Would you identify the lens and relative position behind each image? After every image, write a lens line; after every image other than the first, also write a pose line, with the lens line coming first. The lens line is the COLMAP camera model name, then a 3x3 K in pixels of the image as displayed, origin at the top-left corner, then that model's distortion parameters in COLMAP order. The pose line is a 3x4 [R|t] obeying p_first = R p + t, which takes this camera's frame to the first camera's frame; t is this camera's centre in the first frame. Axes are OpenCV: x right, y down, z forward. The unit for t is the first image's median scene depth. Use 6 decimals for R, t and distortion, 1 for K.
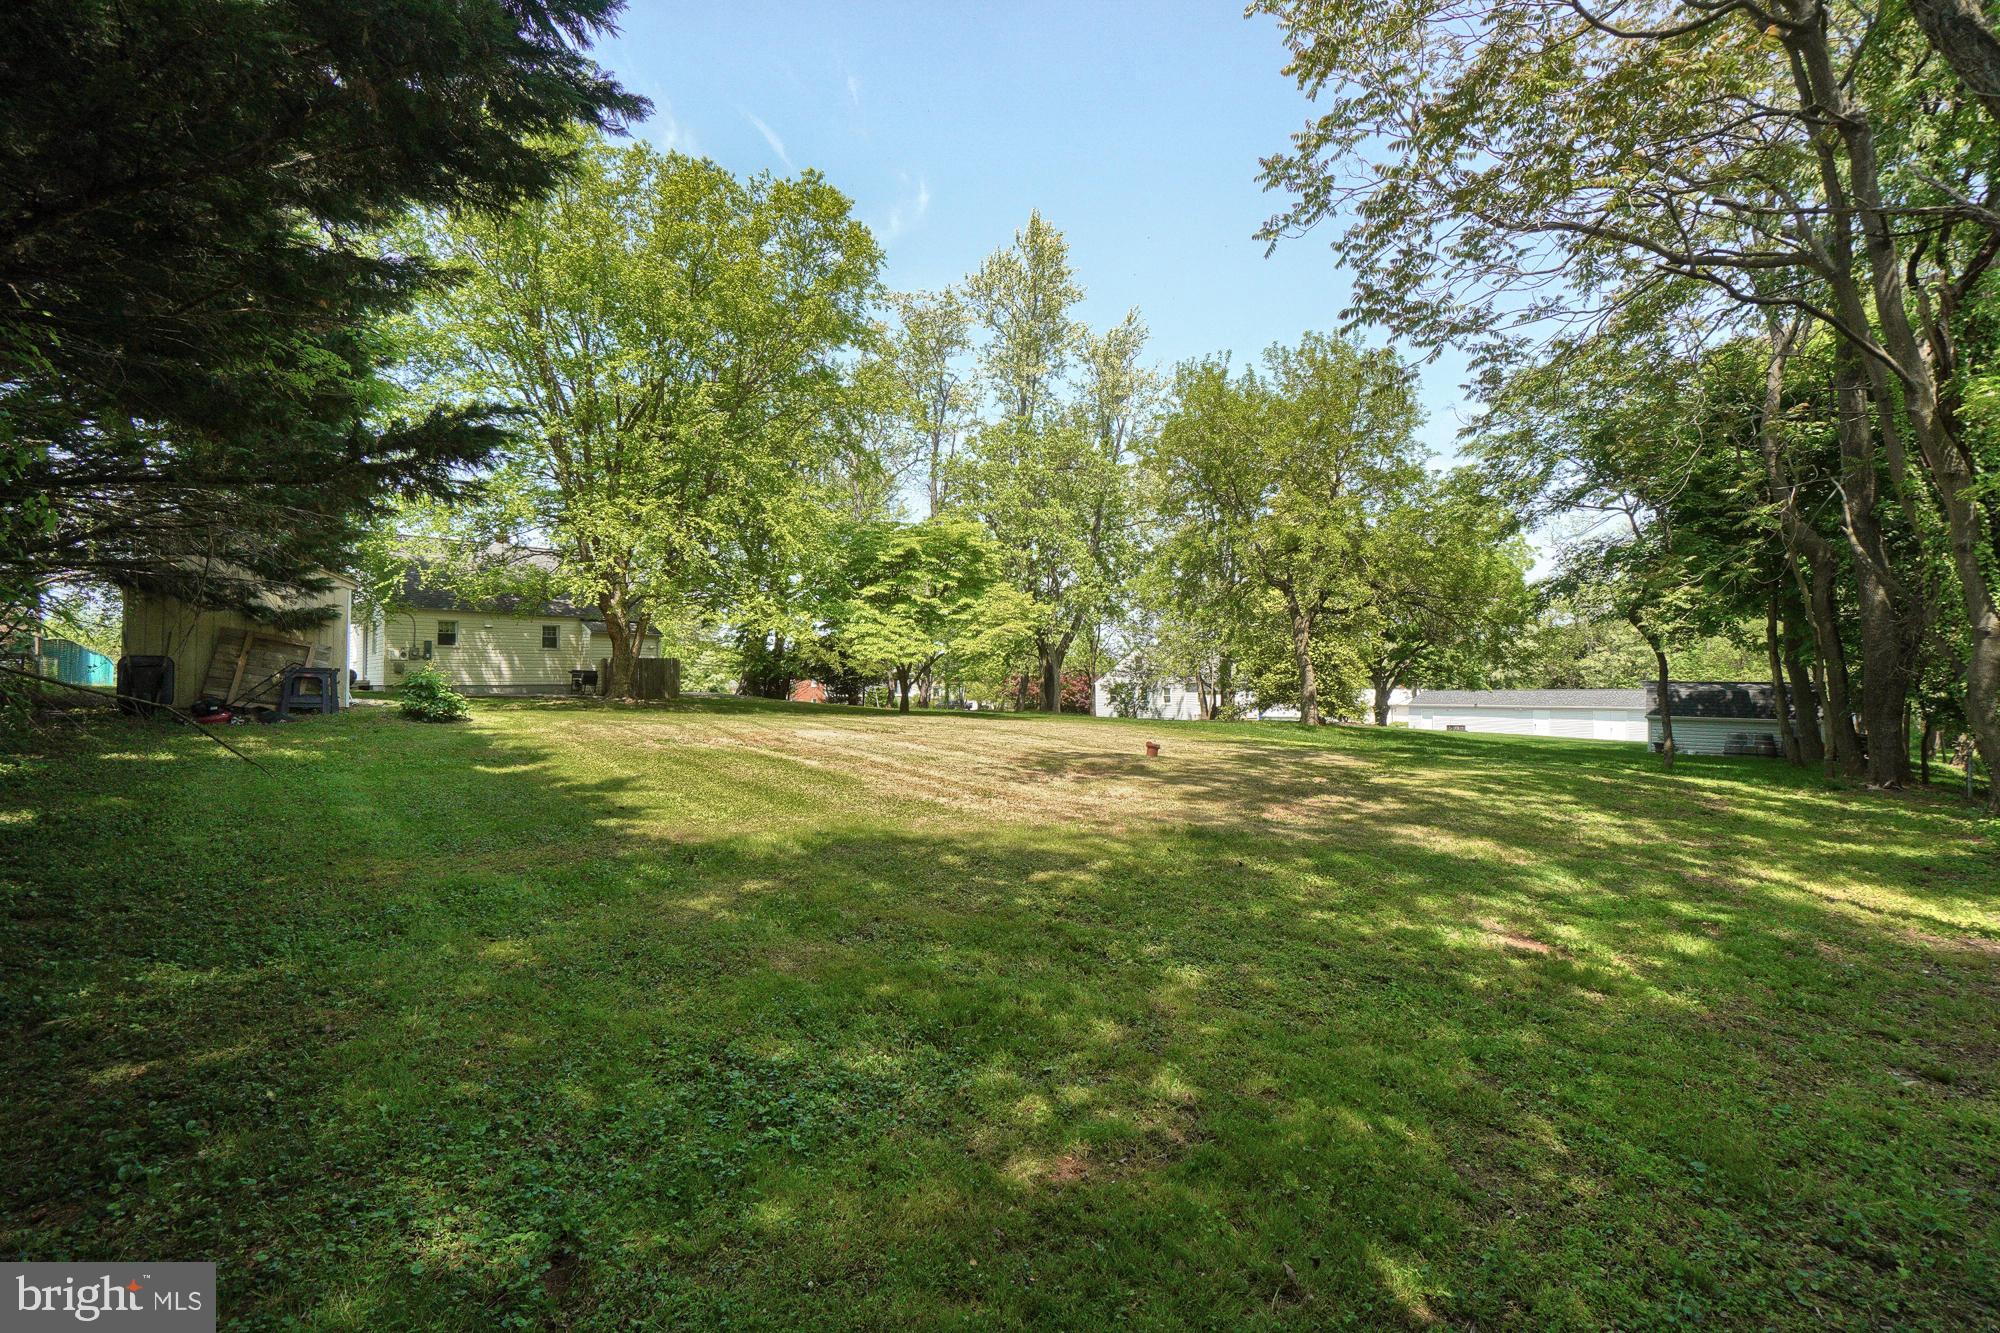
lens RADIAL K [[892.4, 0, 989.3], [0, 892.4, 670.5], [0, 0, 1]] dist [-0.045925, 0.012058]
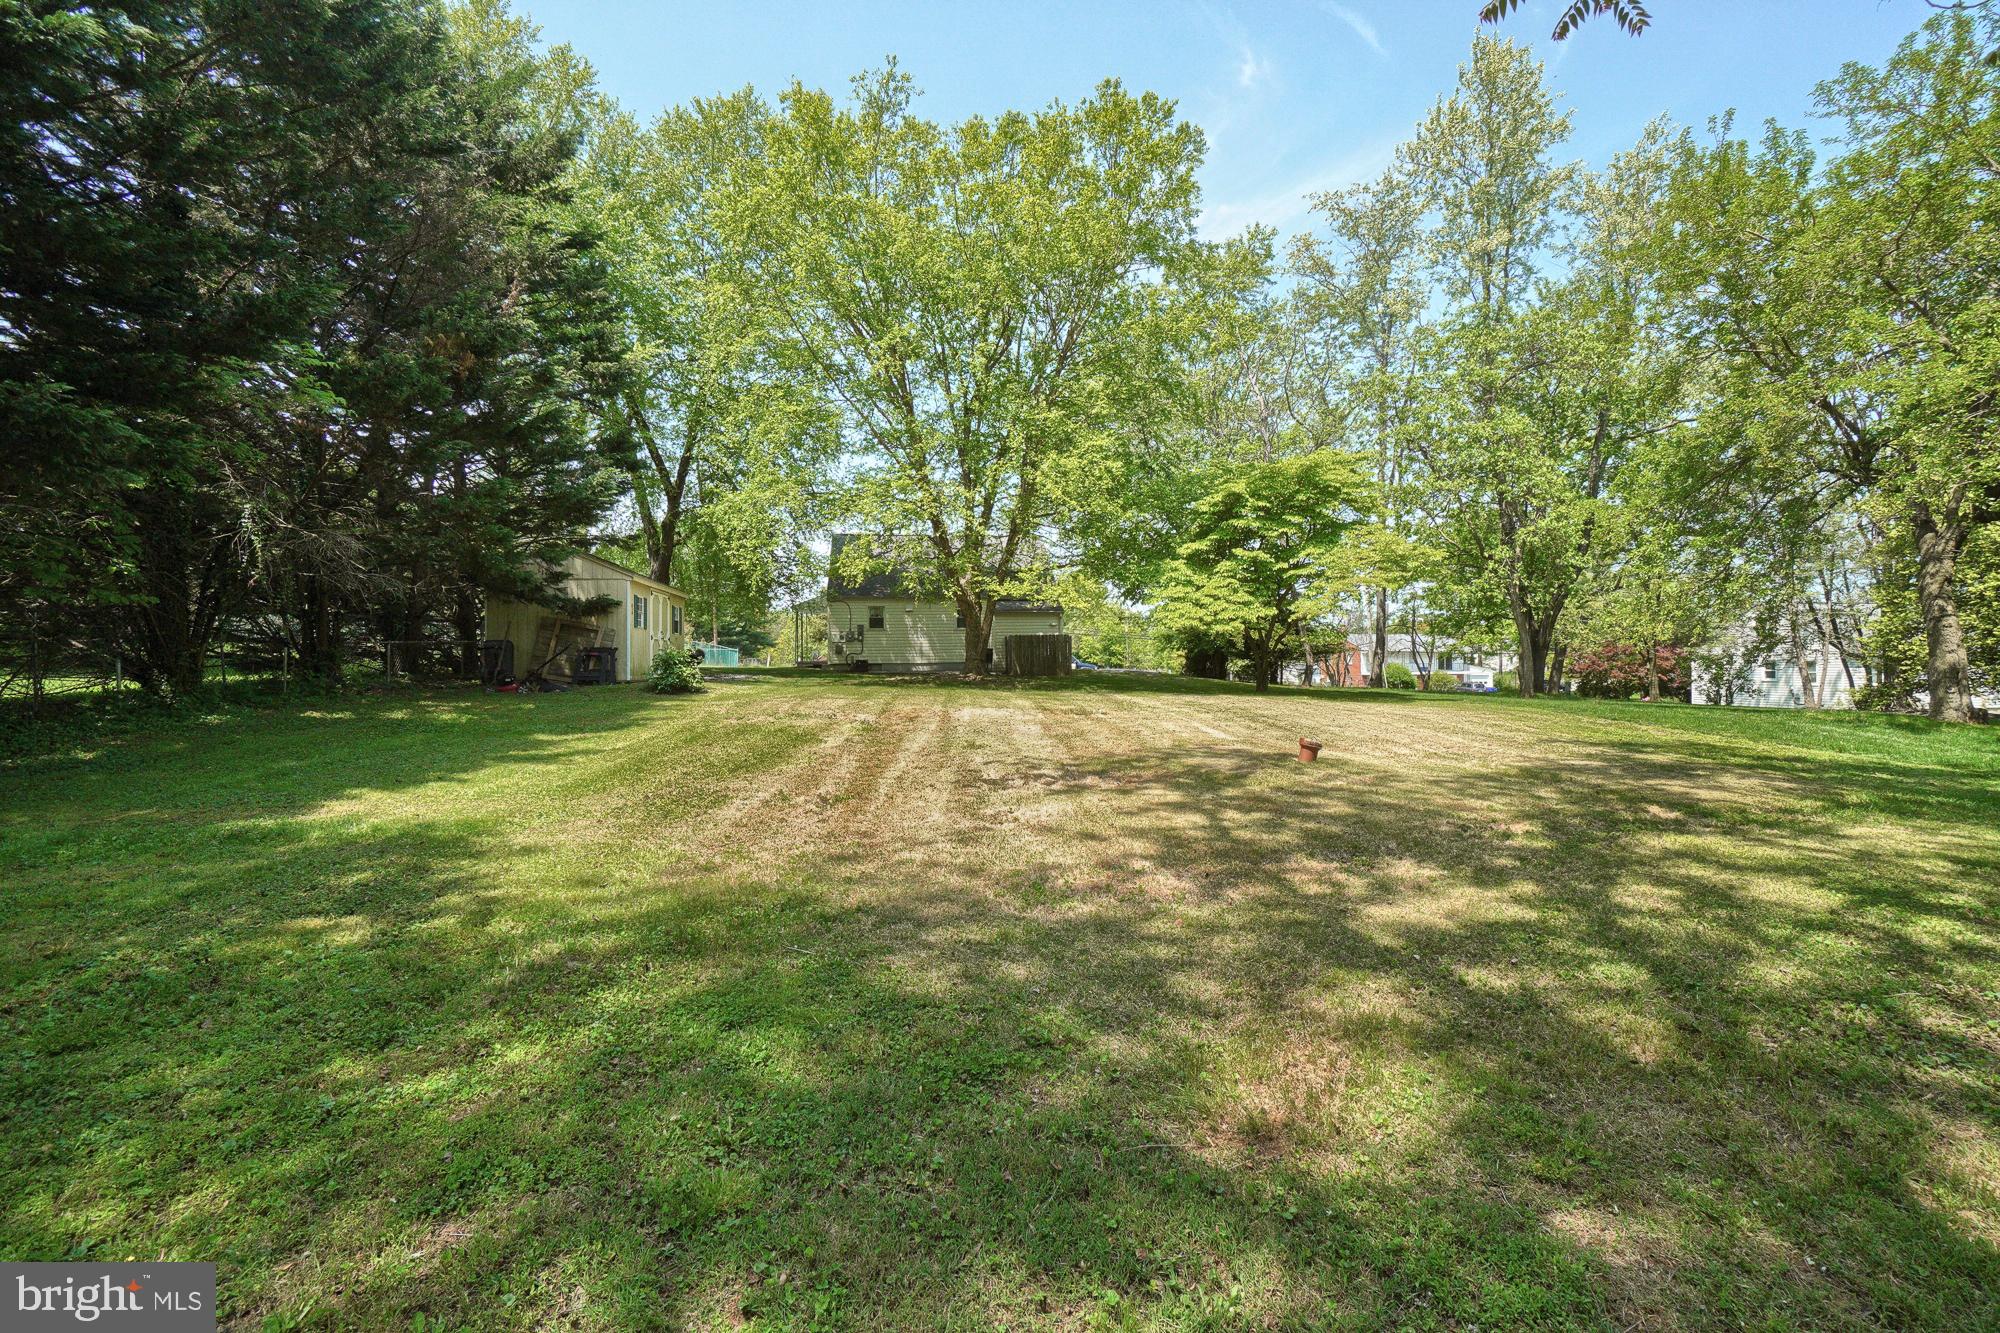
lens RADIAL K [[892.4, 0, 1004.6], [0, 892.4, 661.6], [0, 0, 1]] dist [-0.045925, 0.012058]
pose [[0.802047, -0.008814, -0.597196, 0.224397], [0.015646, 0.999858, 0.006257, 0.010187], [0.597056, -0.014362, 0.802071, 0.205185]]
